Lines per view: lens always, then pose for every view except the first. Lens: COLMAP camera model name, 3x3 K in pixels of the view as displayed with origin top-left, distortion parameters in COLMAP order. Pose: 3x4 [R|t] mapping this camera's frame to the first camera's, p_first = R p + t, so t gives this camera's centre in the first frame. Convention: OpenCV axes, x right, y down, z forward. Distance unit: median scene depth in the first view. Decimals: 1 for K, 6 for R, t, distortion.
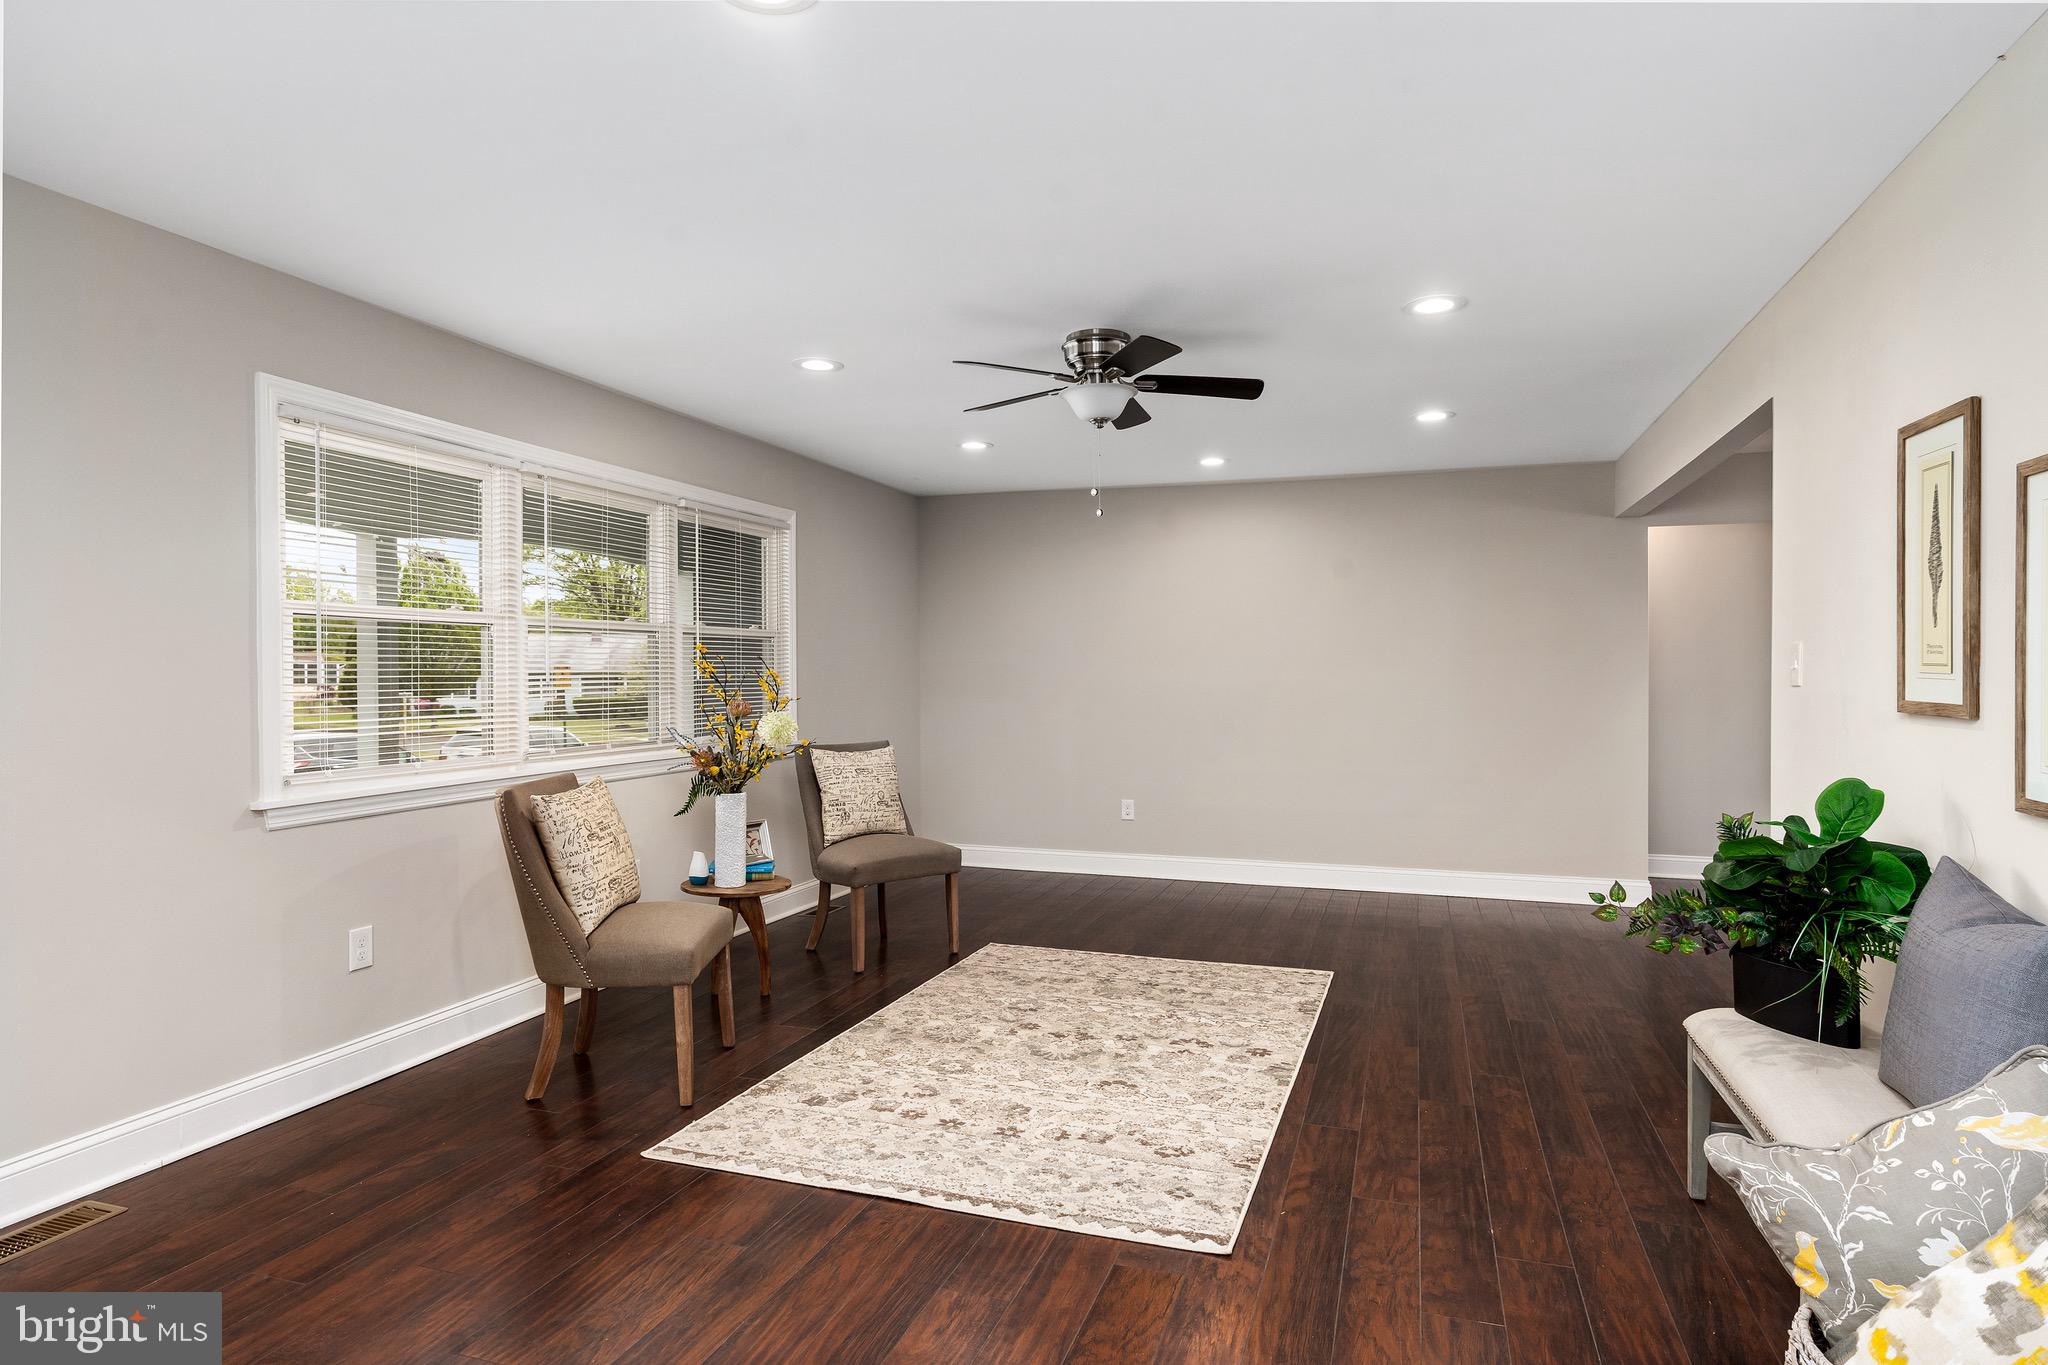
lens RADIAL K [[1132.2, 0, 1062.4], [0, 1132.2, 690.8], [0, 0, 1]] dist [0.000170, 0.000800]
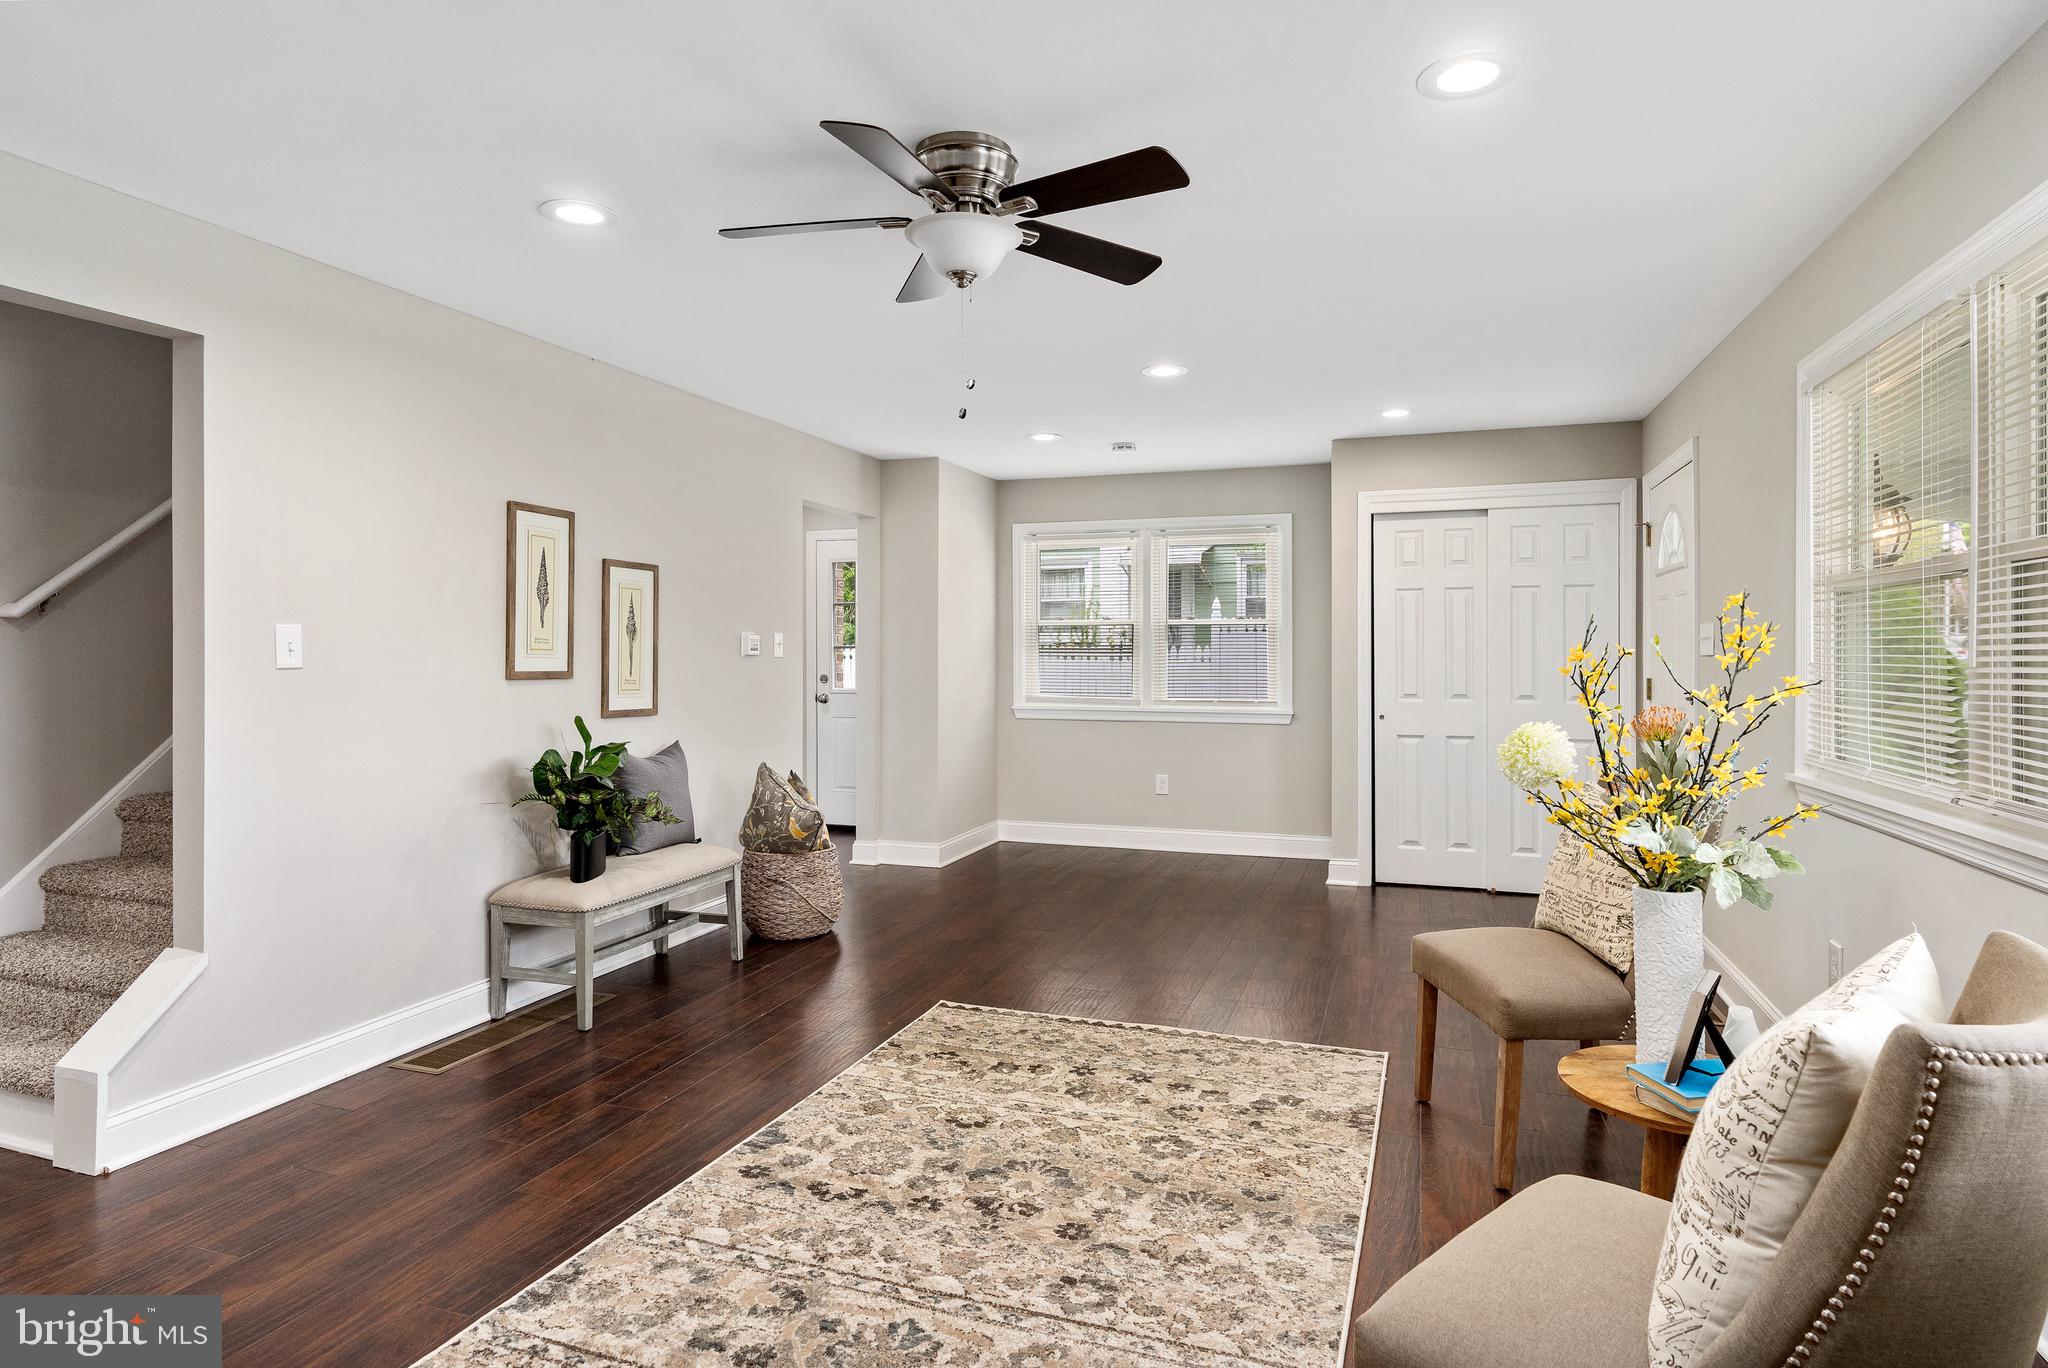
lens RADIAL K [[1084.6, 0, 1026.5], [0, 1084.6, 667.1], [0, 0, 1]] dist [-0.001403, 0.000407]
pose [[-0.998993, 0.002122, 0.044816, -0.036016], [0.003388, 0.999597, 0.028180, -0.028442], [-0.044738, 0.028303, -0.998598, 1.852061]]
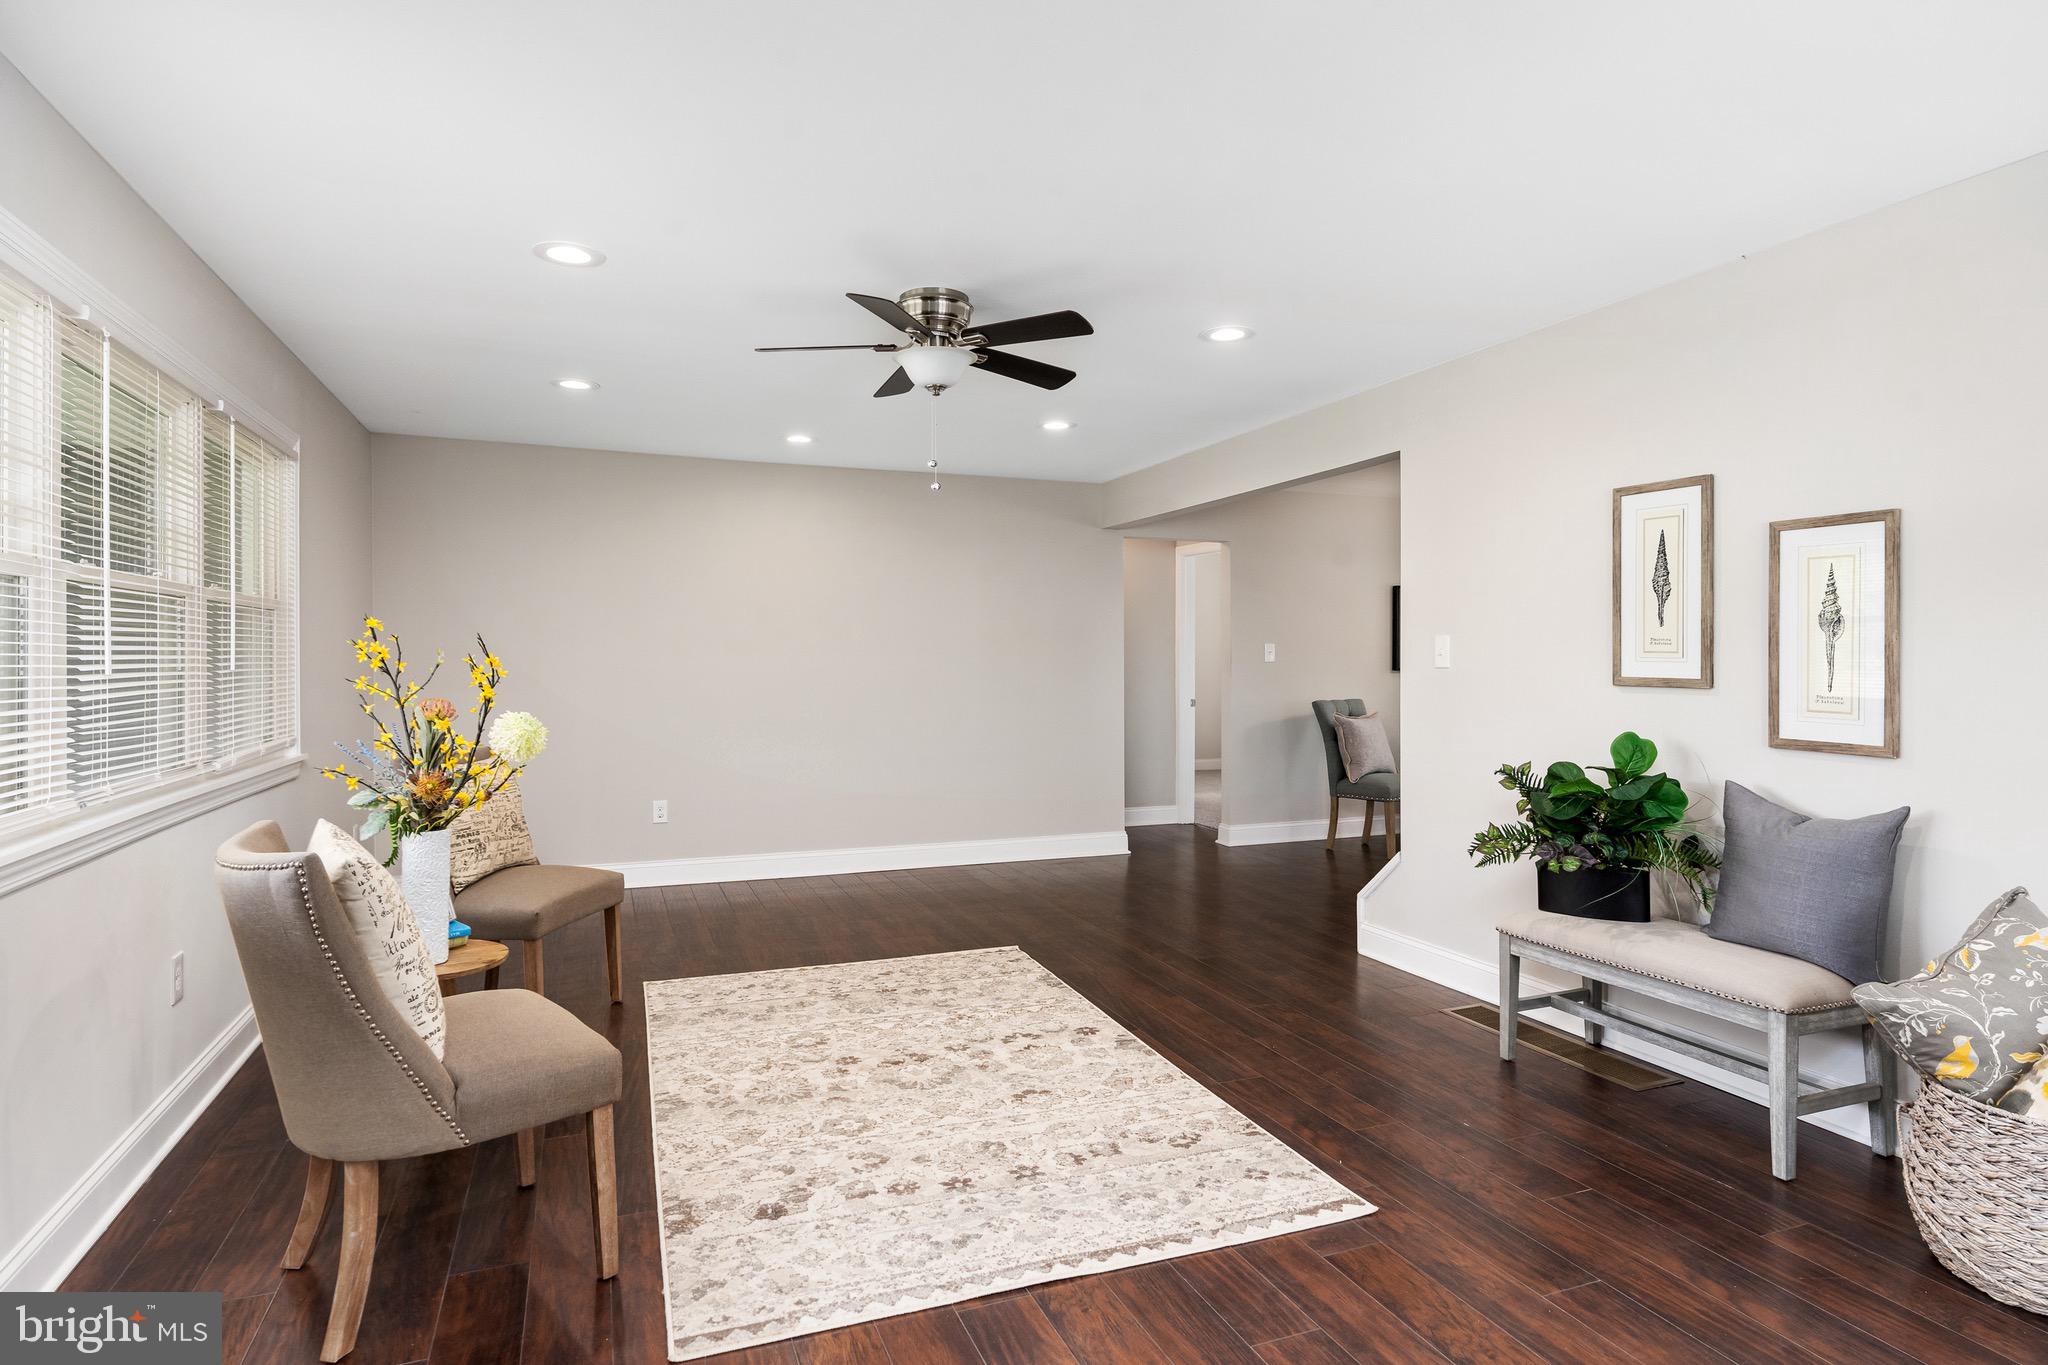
lens RADIAL K [[1084.6, 0, 1026.5], [0, 1084.6, 665.6], [0, 0, 1]] dist [-0.001403, 0.000407]
pose [[0.775560, -0.004058, 0.631261, -0.531018], [0.011128, 0.999912, -0.007244, -0.003332], [-0.631176, 0.012643, 0.775537, 0.301064]]
